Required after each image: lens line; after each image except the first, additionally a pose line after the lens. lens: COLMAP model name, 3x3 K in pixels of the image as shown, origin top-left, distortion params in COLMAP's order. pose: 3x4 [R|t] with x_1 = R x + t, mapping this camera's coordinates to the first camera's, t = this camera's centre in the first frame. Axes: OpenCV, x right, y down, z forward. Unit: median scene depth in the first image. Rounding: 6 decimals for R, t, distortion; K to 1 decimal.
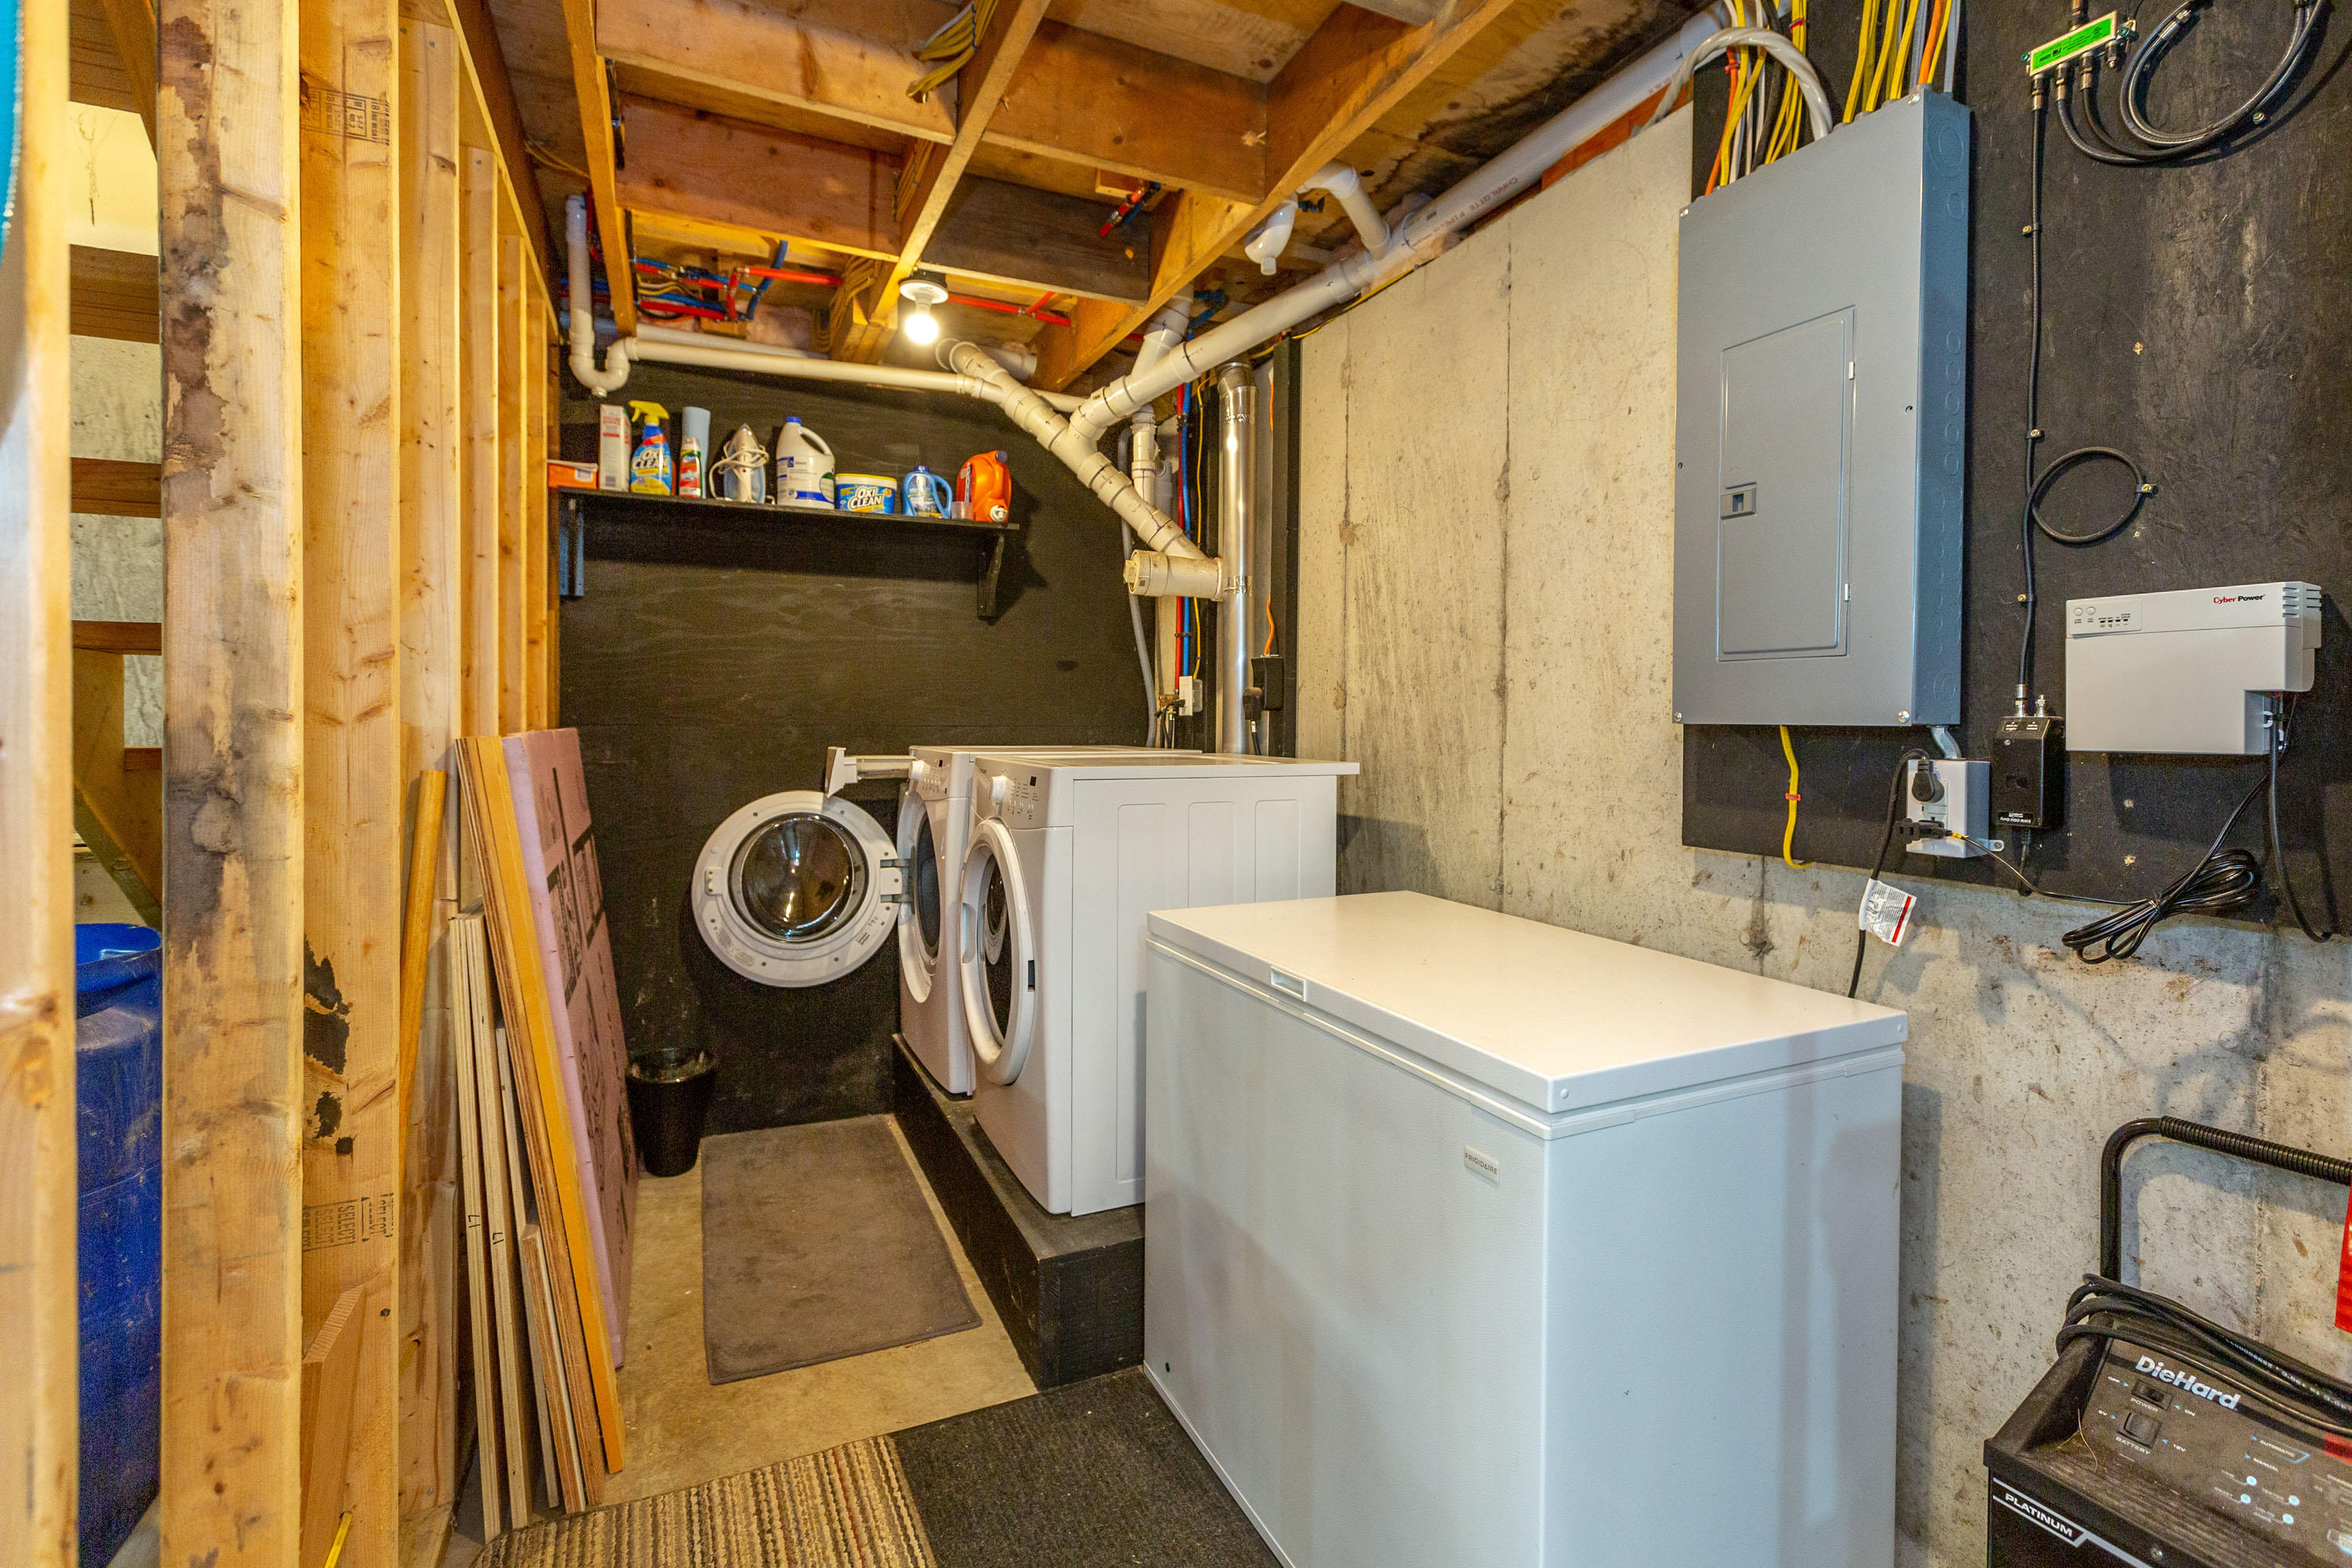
lens RADIAL K [[1102.1, 0, 1183.3], [0, 1102.1, 731.1], [0, 0, 1]] dist [-0.000885, -0.000143]
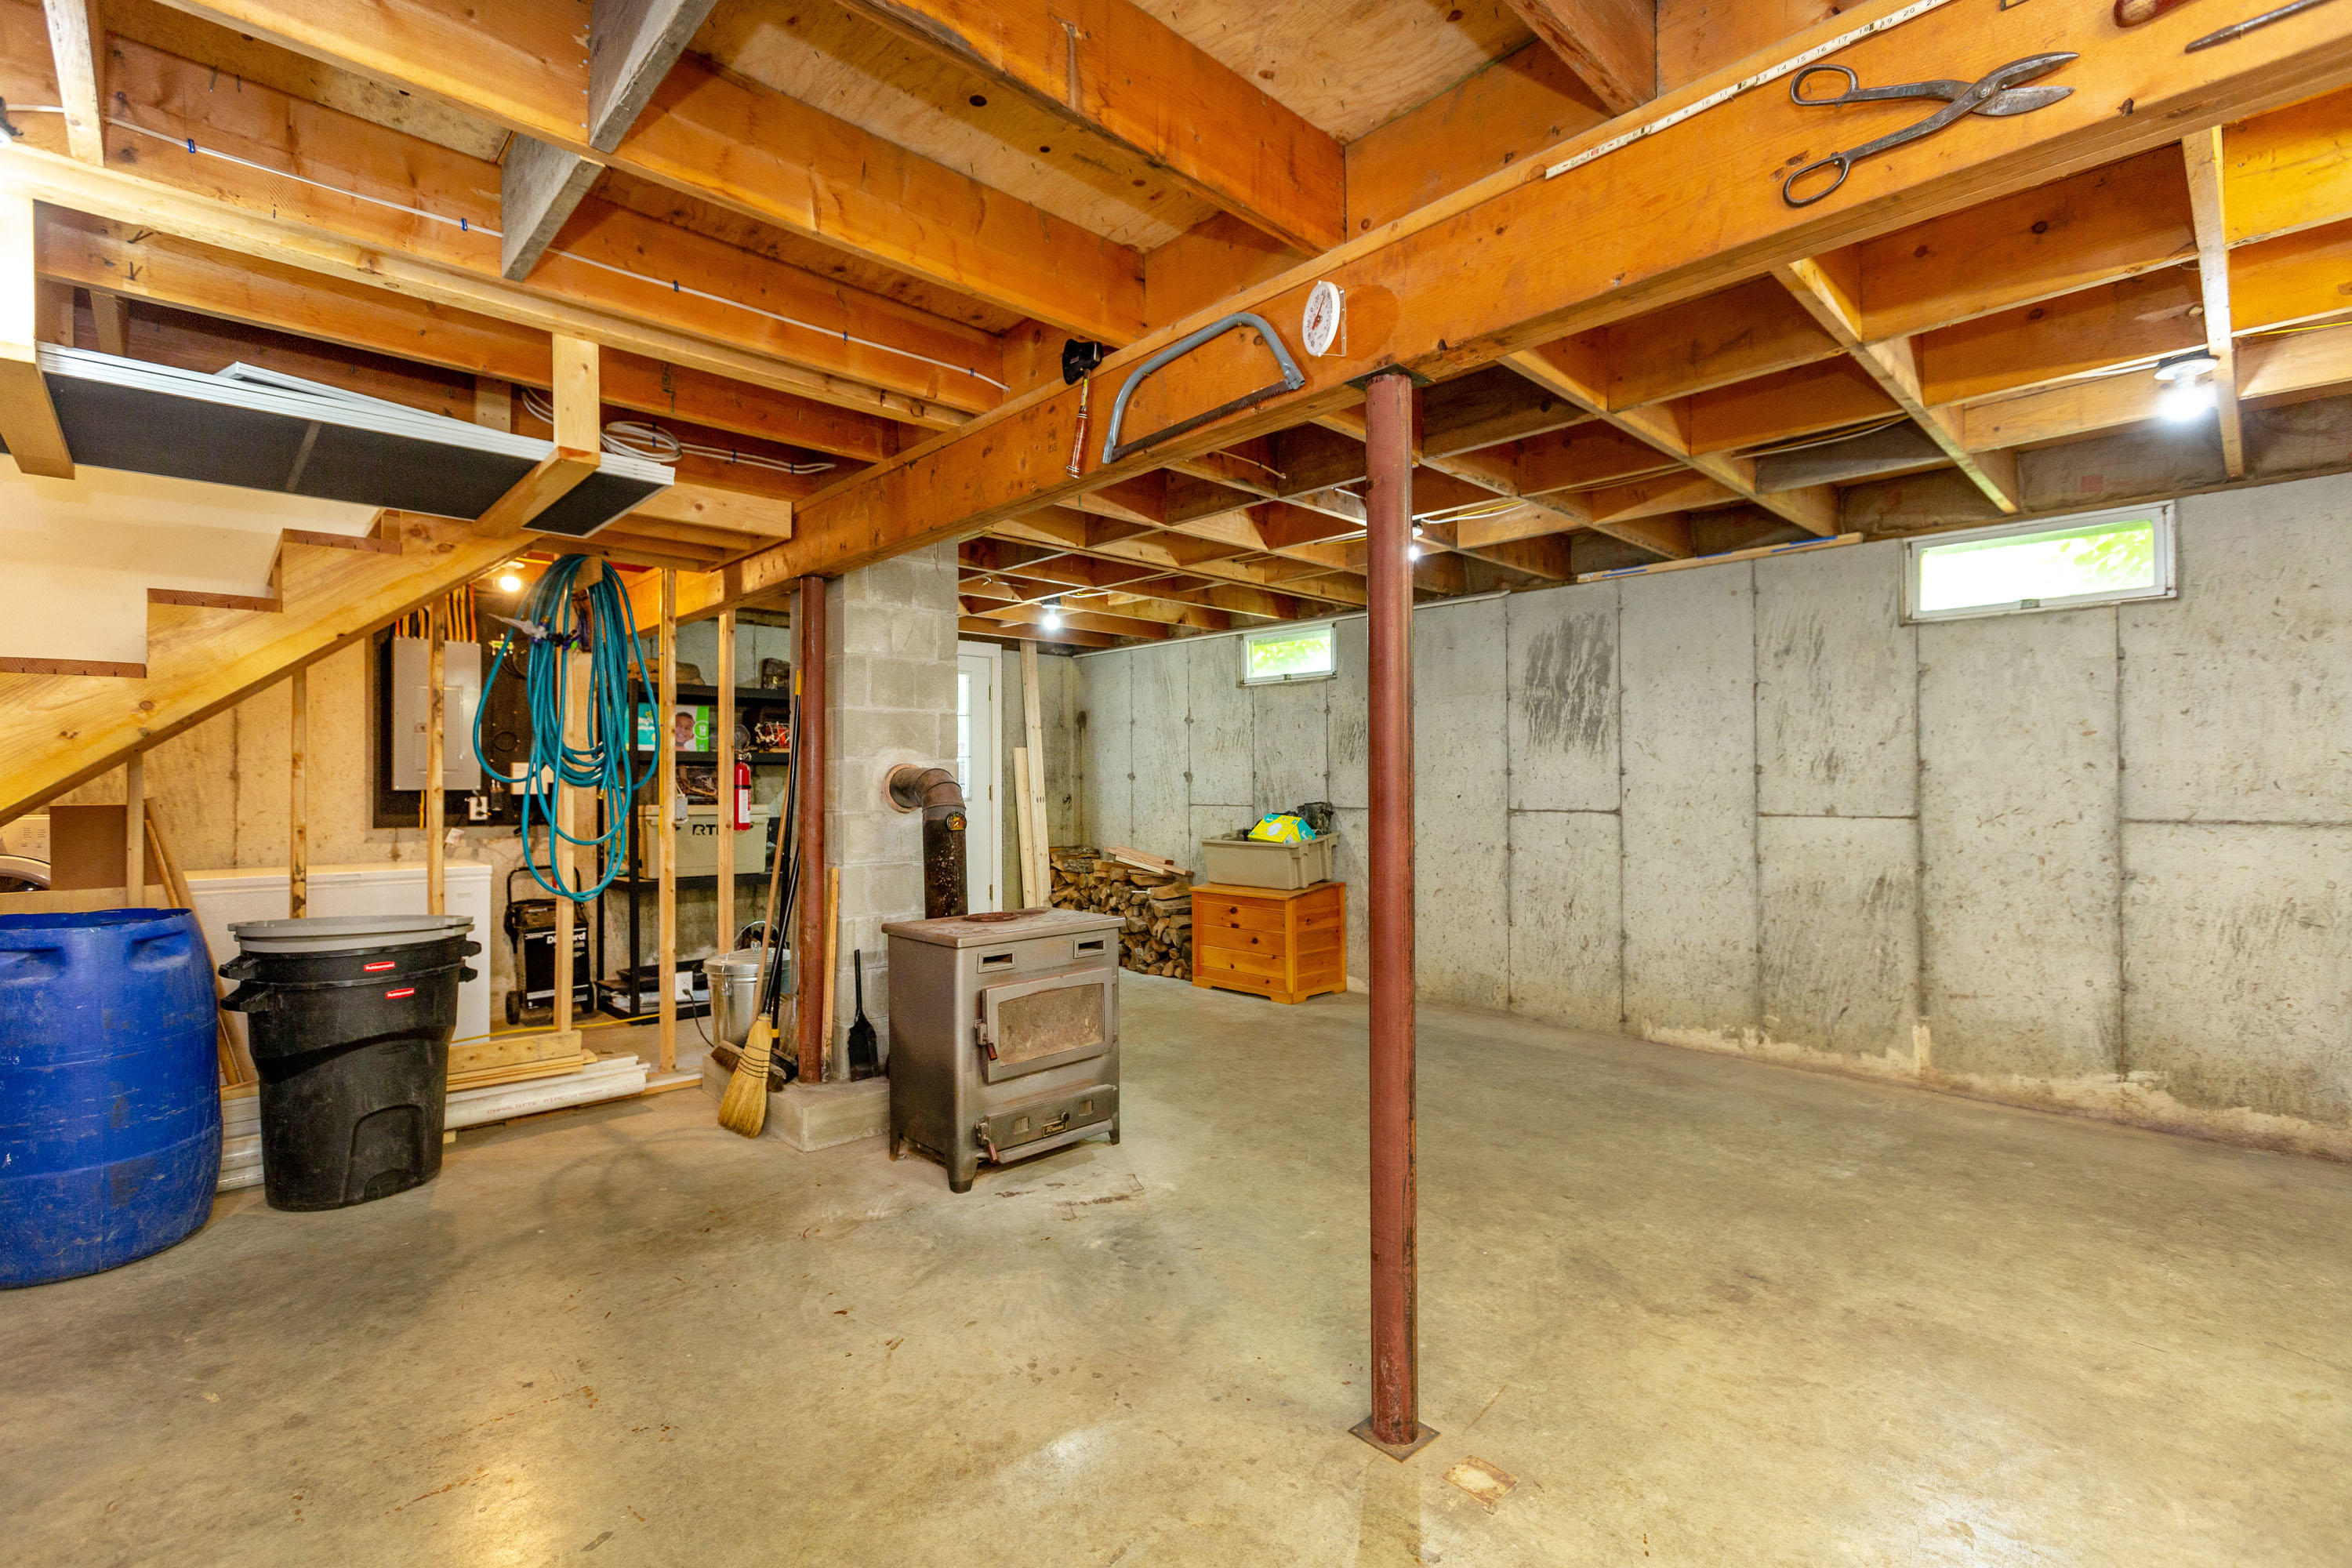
lens RADIAL K [[1032.0, 0, 1192.0], [0, 1032.0, 773.1], [0, 0, 1]] dist [-0.000245, -0.000042]
pose [[-0.327680, 0.003766, 0.944781, -2.722295], [0.011859, 0.999930, 0.000127, -0.024446], [-0.944714, 0.011246, -0.327701, -0.212754]]
